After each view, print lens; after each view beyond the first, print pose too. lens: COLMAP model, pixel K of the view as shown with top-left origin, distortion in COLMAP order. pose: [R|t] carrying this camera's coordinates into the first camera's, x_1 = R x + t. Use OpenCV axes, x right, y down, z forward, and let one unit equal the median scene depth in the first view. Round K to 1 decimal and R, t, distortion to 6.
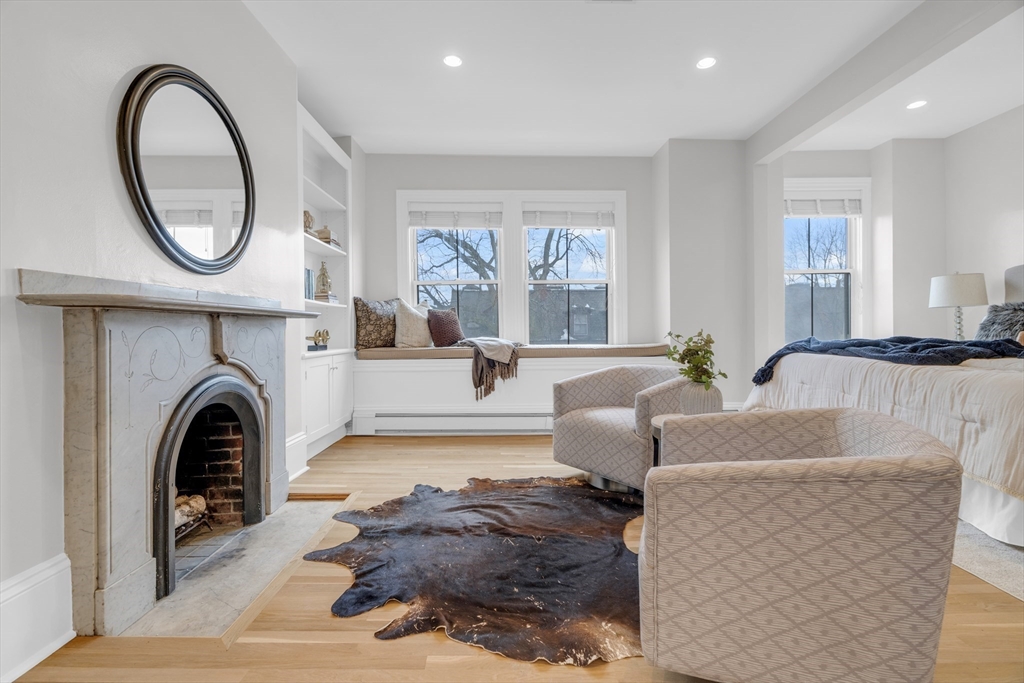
lens RADIAL K [[467.5, 0, 510.7], [0, 467.5, 329.0], [0, 0, 1]] dist [-0.007913, 0.004078]
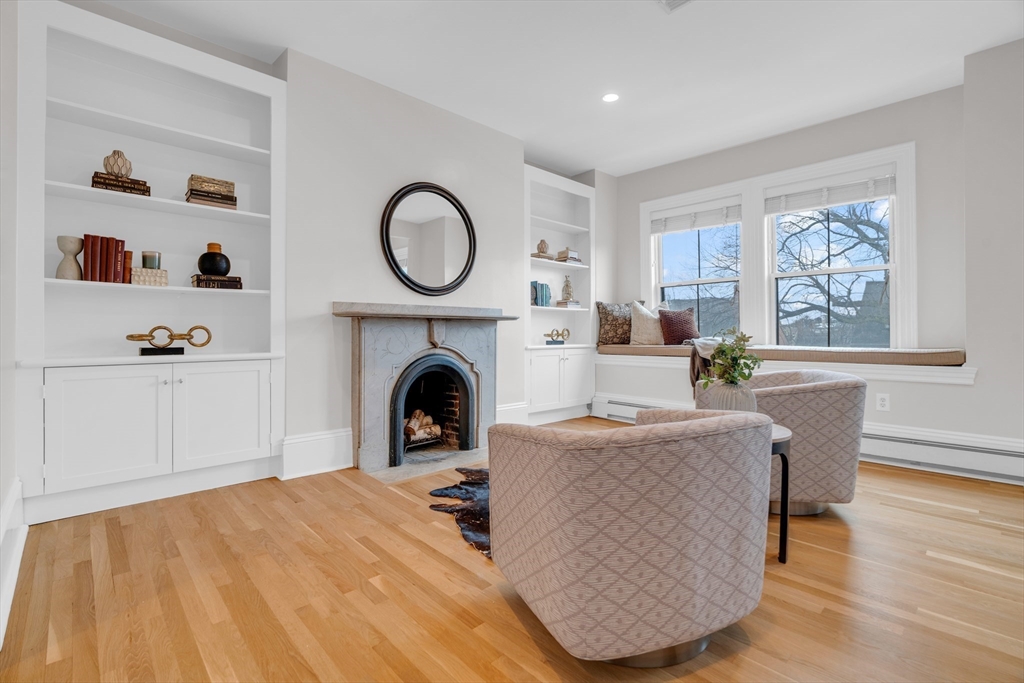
lens RADIAL K [[467.5, 0, 514.0], [0, 467.5, 333.1], [0, 0, 1]] dist [-0.007913, 0.004078]
pose [[0.679274, 0.005276, -0.733865, 0.483437], [-0.000647, 0.999978, 0.006590, 0.005254], [0.733884, -0.004001, 0.679263, 0.026847]]
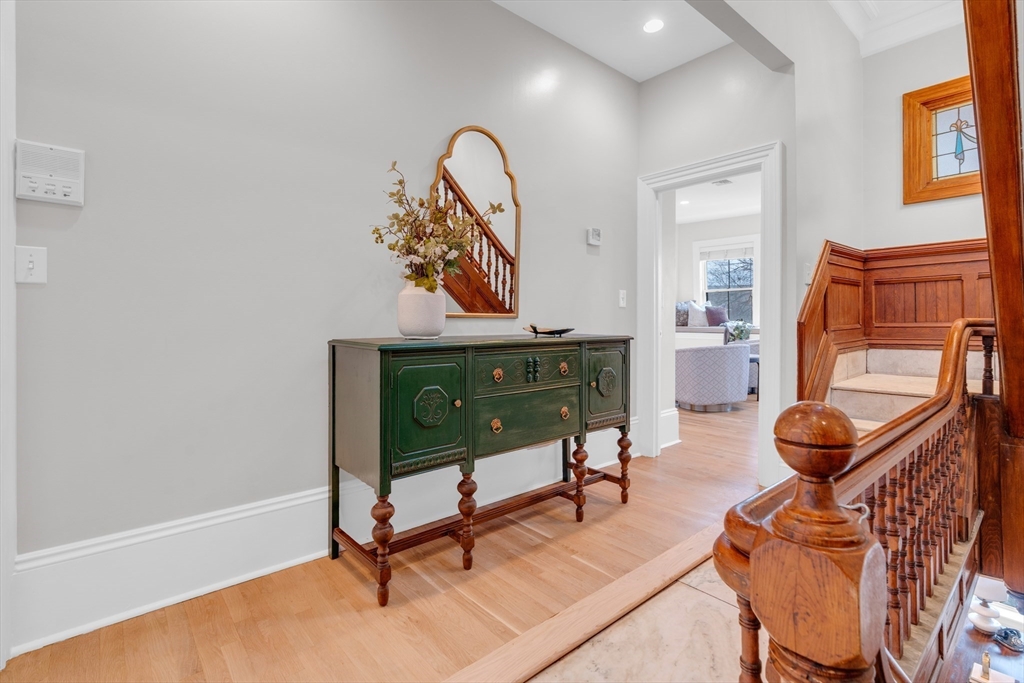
lens RADIAL K [[467.5, 0, 522.2], [0, 467.5, 316.4], [0, 0, 1]] dist [-0.007913, 0.004078]
pose [[0.648998, 0.004500, -0.760777, 0.955602], [0.000649, 0.999979, 0.006468, -0.017985], [0.760790, -0.004691, 0.648981, -0.953169]]
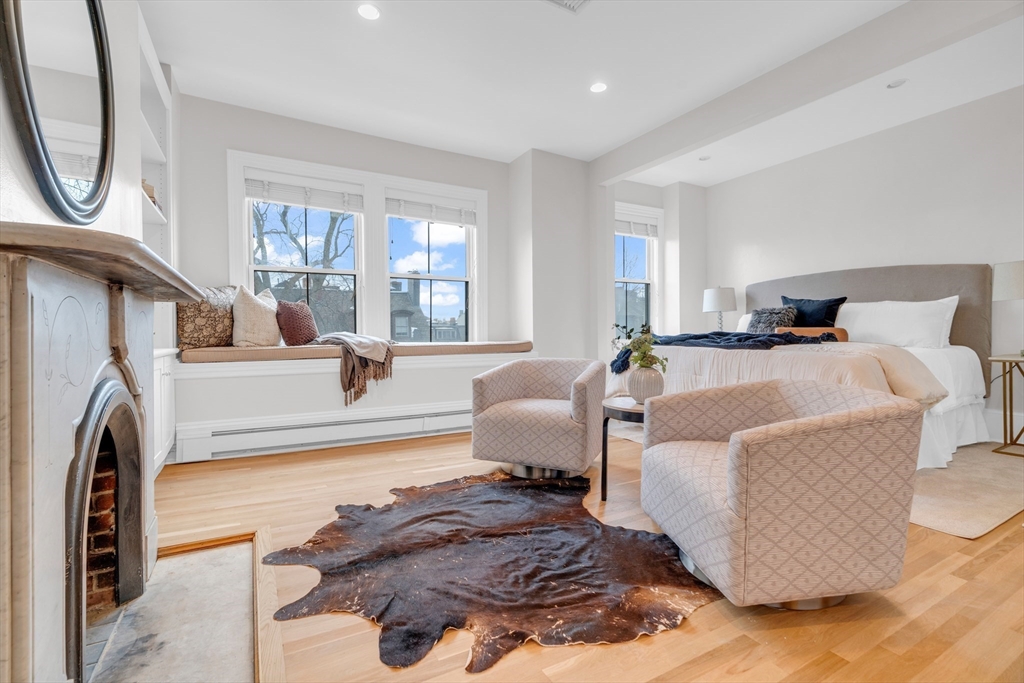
lens RADIAL K [[467.5, 0, 515.1], [0, 467.5, 334.3], [0, 0, 1]] dist [-0.007913, 0.004078]
pose [[0.877584, 0.000748, 0.479423, -0.255141], [-0.001960, 0.999996, 0.002026, 0.019235], [-0.479419, -0.002718, 0.877582, 0.091226]]
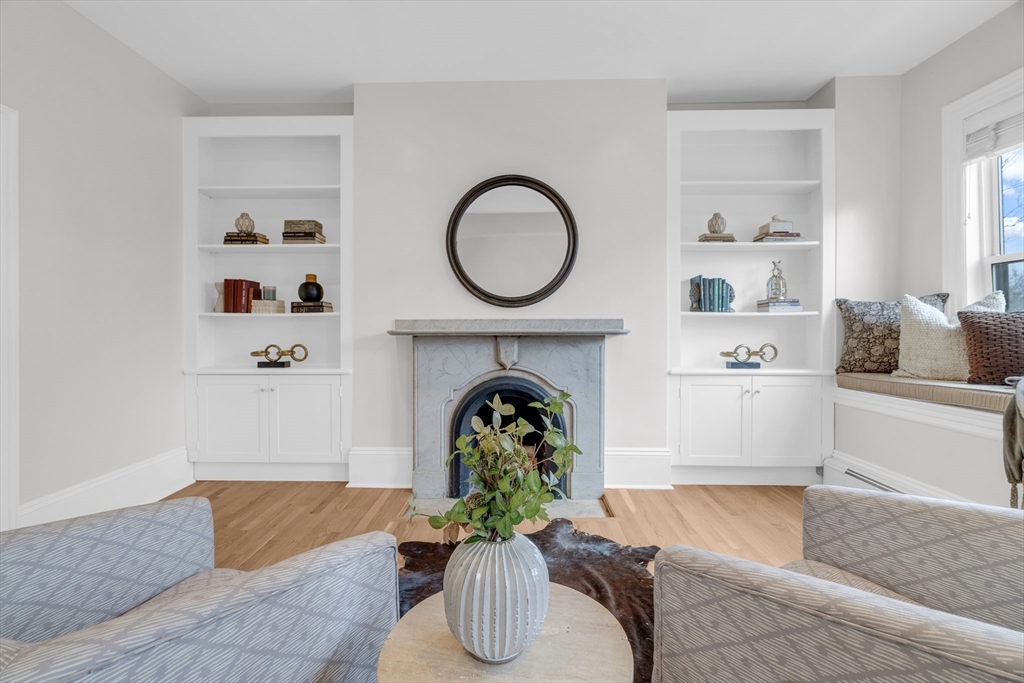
lens RADIAL K [[467.5, 0, 509.7], [0, 467.5, 333.6], [0, 0, 1]] dist [-0.007913, 0.004078]
pose [[-0.037373, 0.018021, -0.999139, 0.479787], [0.004901, 0.999829, 0.017850, -0.036842], [0.999289, -0.004229, -0.037455, 0.619903]]
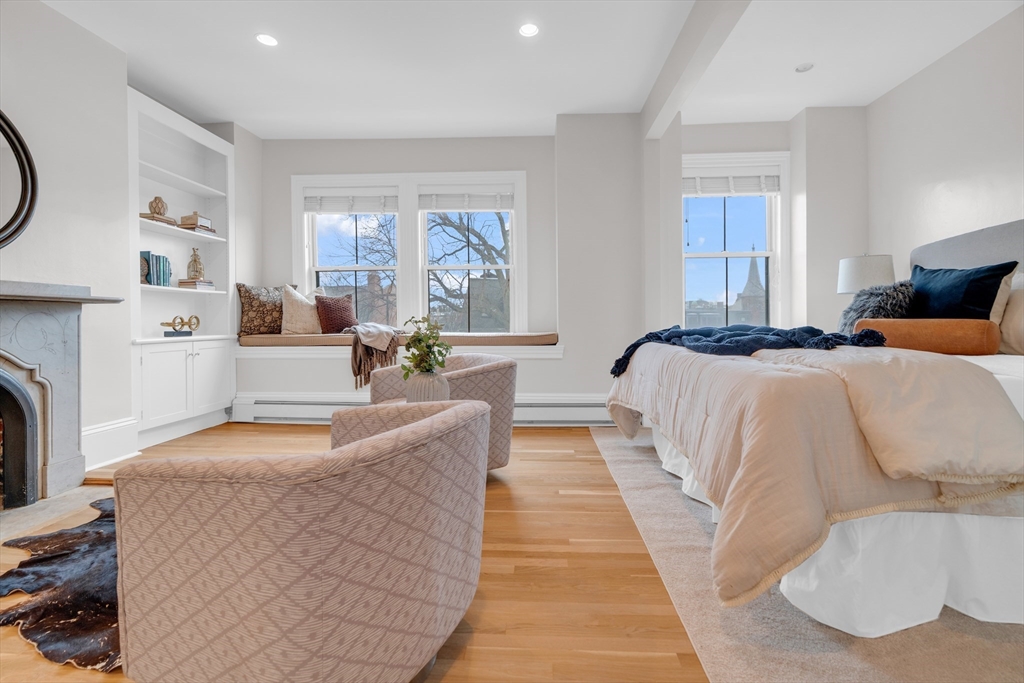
lens RADIAL K [[467.5, 0, 513.4], [0, 467.5, 325.5], [0, 0, 1]] dist [-0.007913, 0.004078]
pose [[0.997324, 0.003890, -0.073005, 0.392540], [-0.002748, 0.999872, 0.015737, 0.005016], [0.073057, -0.015494, 0.997207, 0.051552]]
